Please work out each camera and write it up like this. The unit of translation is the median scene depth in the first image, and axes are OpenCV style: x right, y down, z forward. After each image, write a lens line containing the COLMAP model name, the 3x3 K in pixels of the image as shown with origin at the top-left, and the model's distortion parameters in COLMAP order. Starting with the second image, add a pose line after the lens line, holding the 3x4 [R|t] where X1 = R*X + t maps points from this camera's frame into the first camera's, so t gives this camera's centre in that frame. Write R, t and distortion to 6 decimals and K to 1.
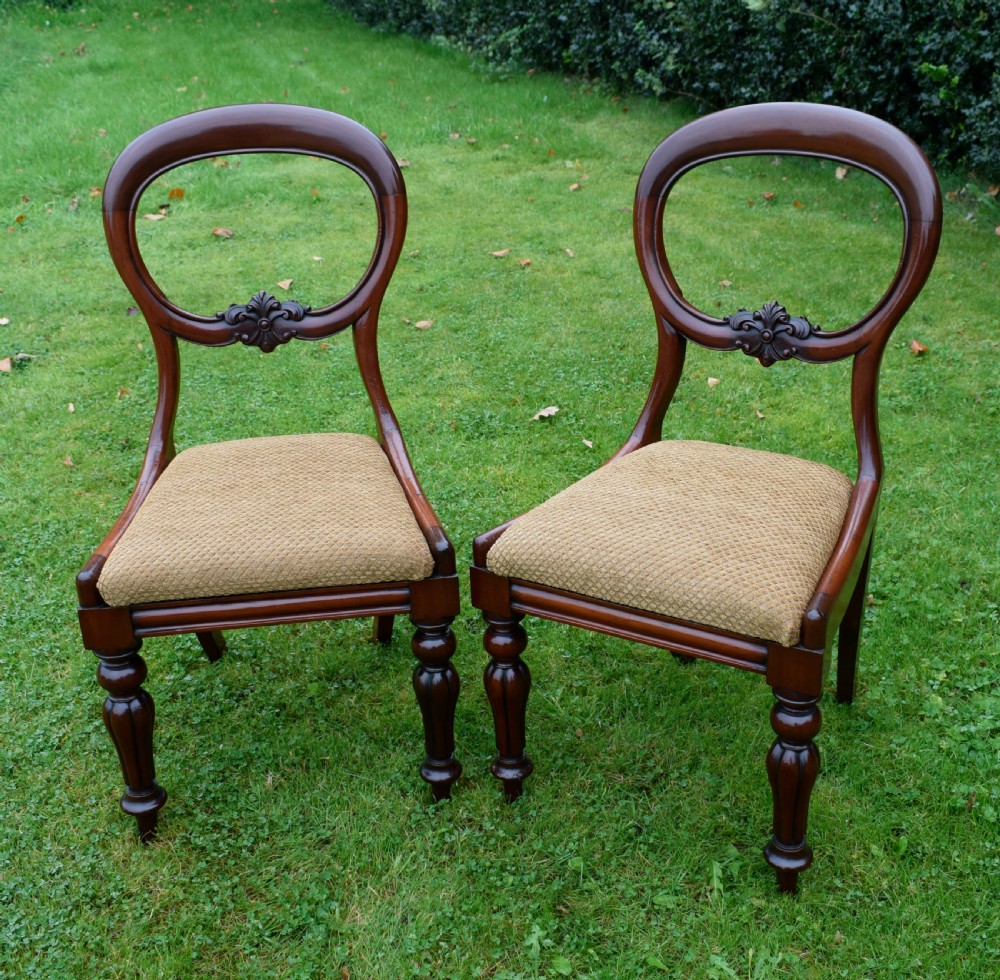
lens RADIAL K [[1467.0, 0, 545.8], [0, 1467.0, 459.4], [0, 0, 1]] dist [-0.025555, -0.019812]
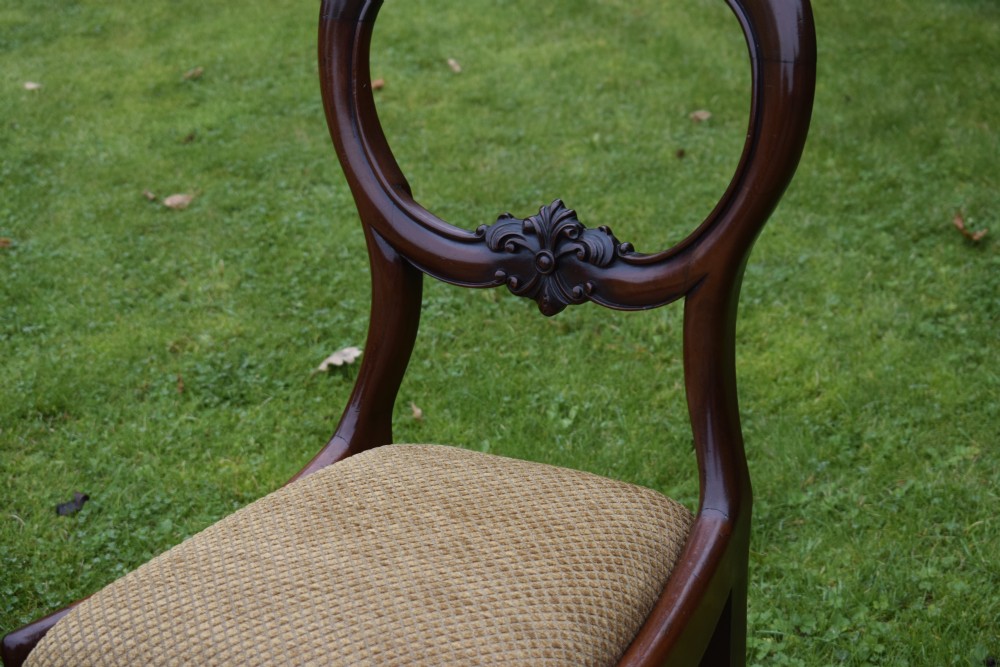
lens RADIAL K [[2420.1, 0, 531.6], [0, 2420.1, 334.1], [0, 0, 1]] dist [-0.037667, 0.086216]
pose [[0.999053, -0.020935, -0.038137, 0.173096], [0.020492, 0.999718, -0.011981, -0.043320], [0.038377, 0.011189, 0.999201, 0.061447]]
